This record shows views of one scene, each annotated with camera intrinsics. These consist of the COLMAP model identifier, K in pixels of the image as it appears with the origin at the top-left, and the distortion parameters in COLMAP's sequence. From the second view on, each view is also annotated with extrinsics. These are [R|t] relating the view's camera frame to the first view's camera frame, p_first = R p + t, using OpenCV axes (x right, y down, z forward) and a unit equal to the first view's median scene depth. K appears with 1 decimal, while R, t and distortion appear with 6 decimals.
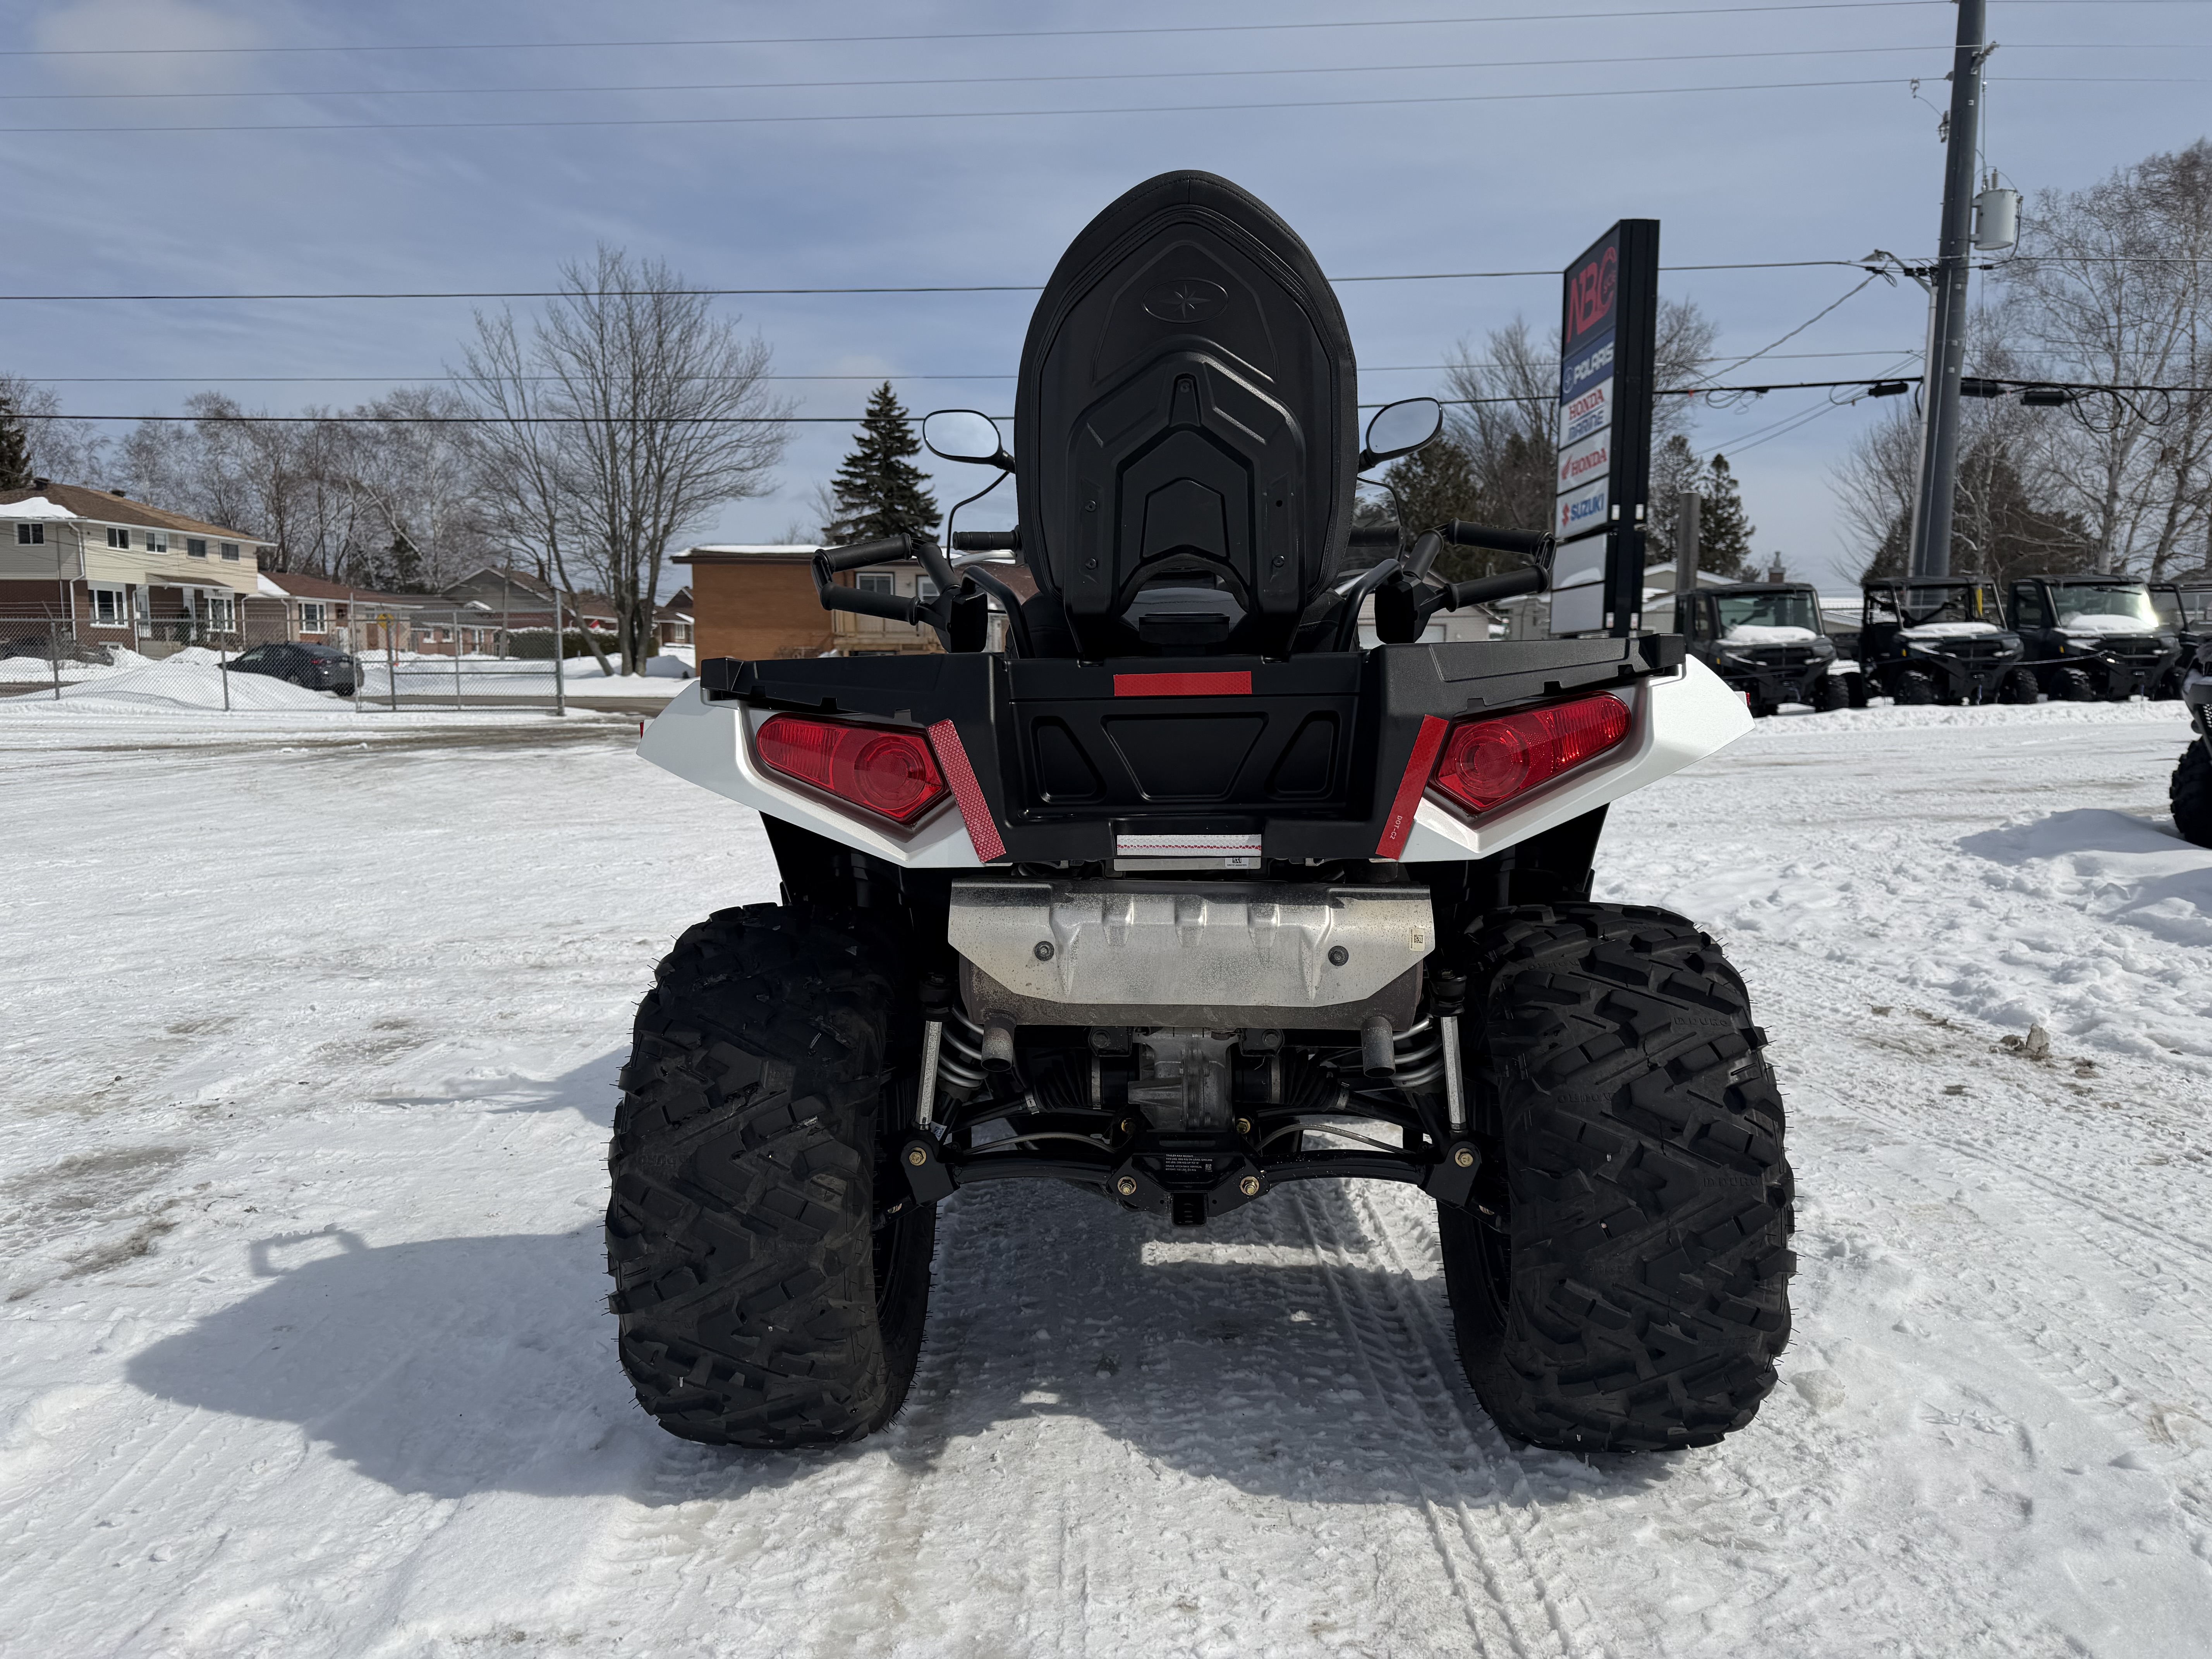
lens RADIAL K [[1563.4, 0, 1092.0], [0, 1563.4, 818.5], [0, 0, 1]] dist [0.048641, -0.057092]
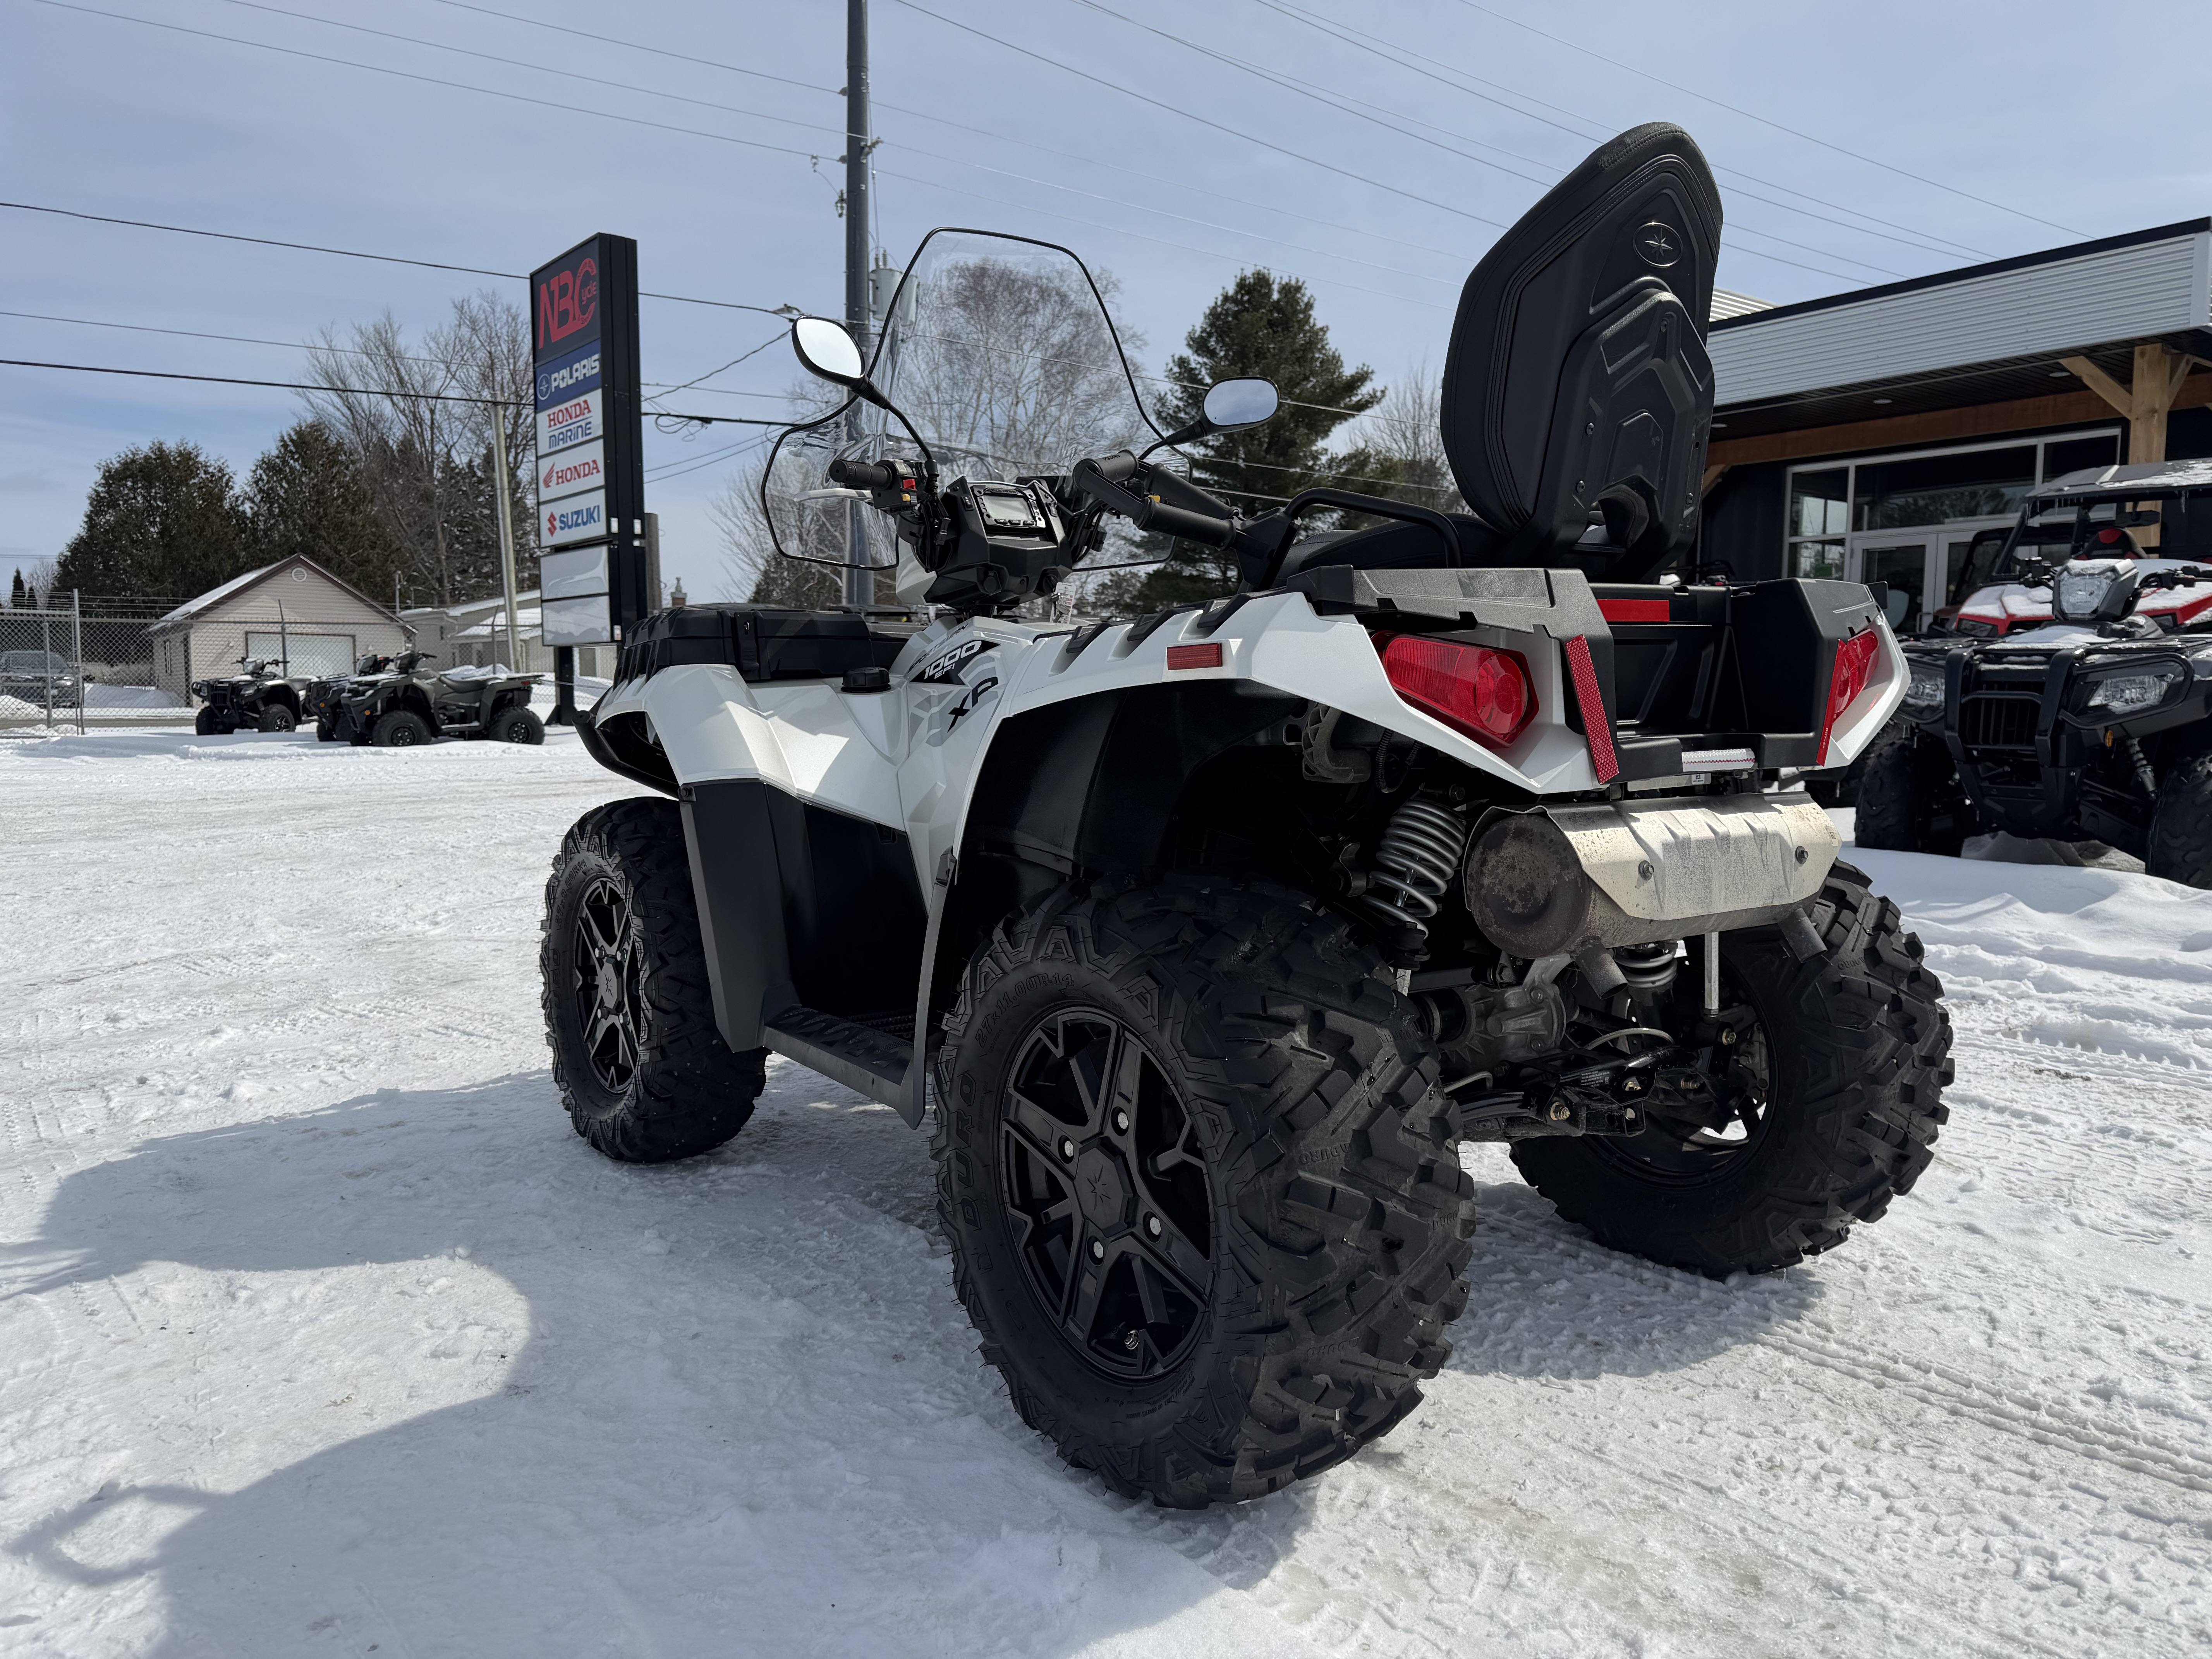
lens RADIAL K [[1563.4, 0, 1098.4], [0, 1563.4, 834.6], [0, 0, 1]] dist [0.048641, -0.057092]
pose [[0.768405, -0.055648, 0.637540, -0.073646], [0.057783, 0.998176, 0.017483, 0.001873], [-0.637350, 0.023405, 0.770219, 0.035111]]
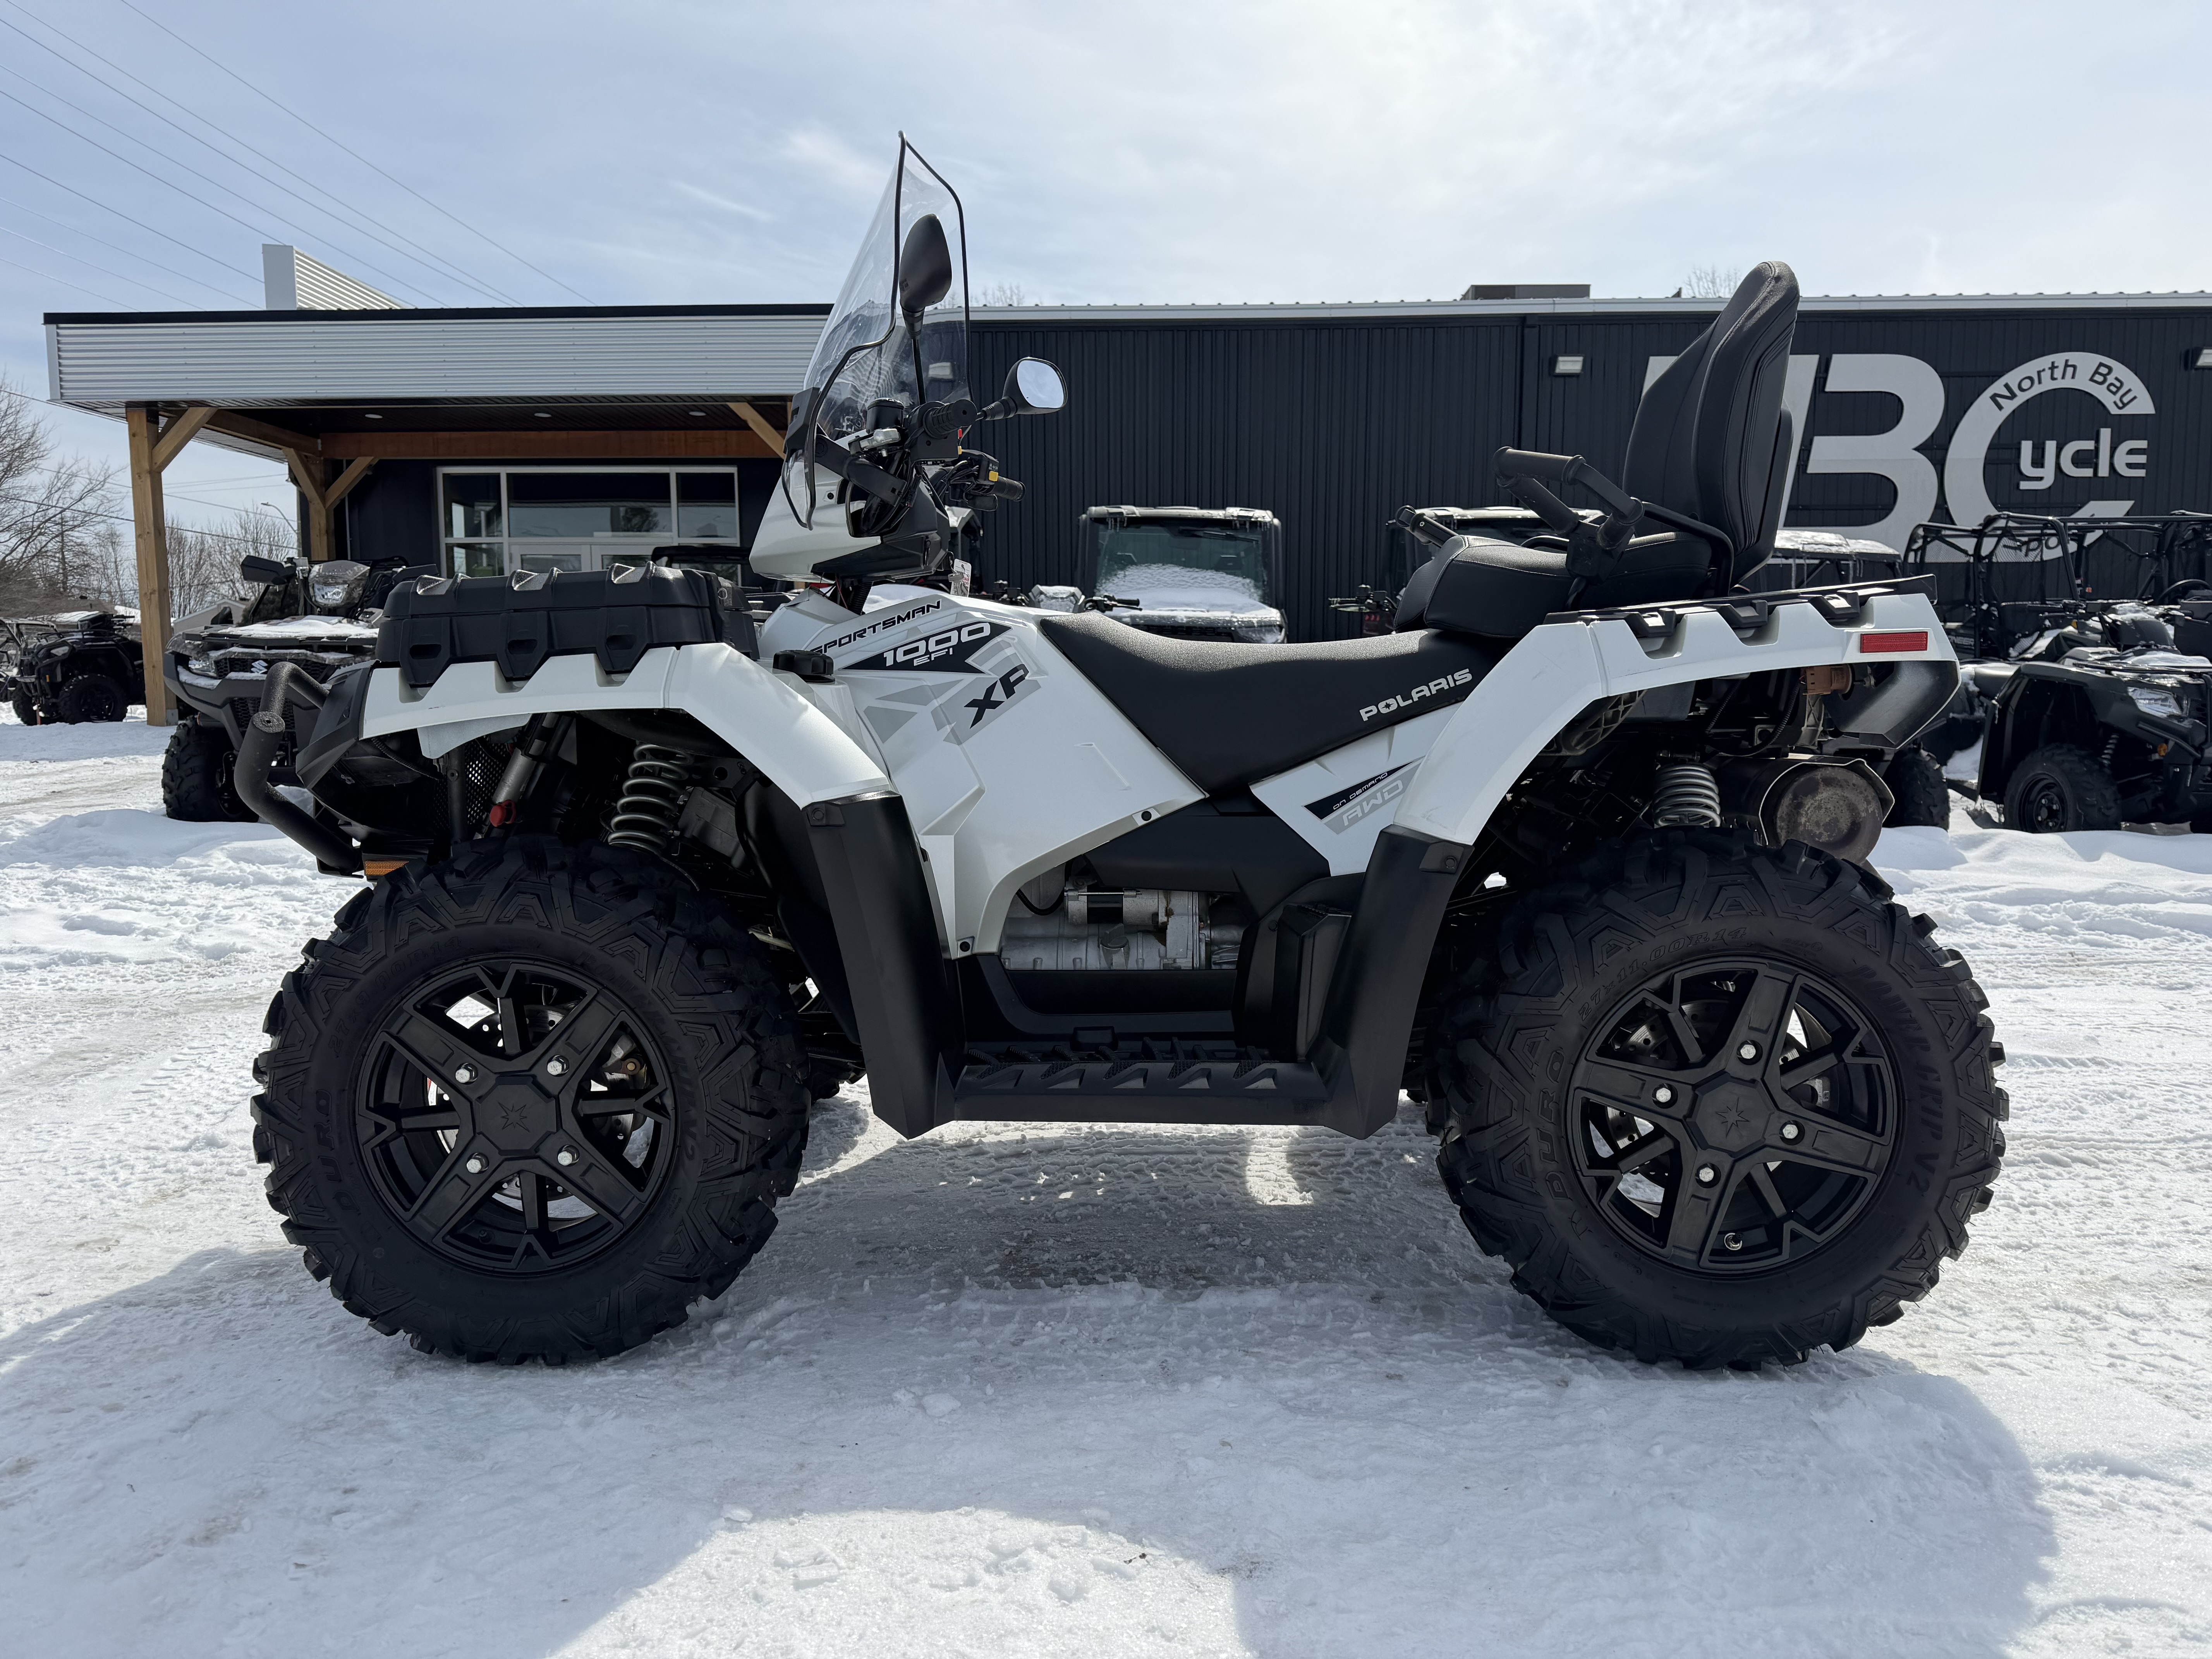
lens RADIAL K [[1563.4, 0, 1104.8], [0, 1563.4, 851.3], [0, 0, 1]] dist [0.048641, -0.057092]
pose [[-0.028178, -0.100332, 0.994555, -0.110730], [0.099818, 0.989695, 0.102669, -0.006500], [-0.994607, 0.102167, -0.017873, 0.131905]]
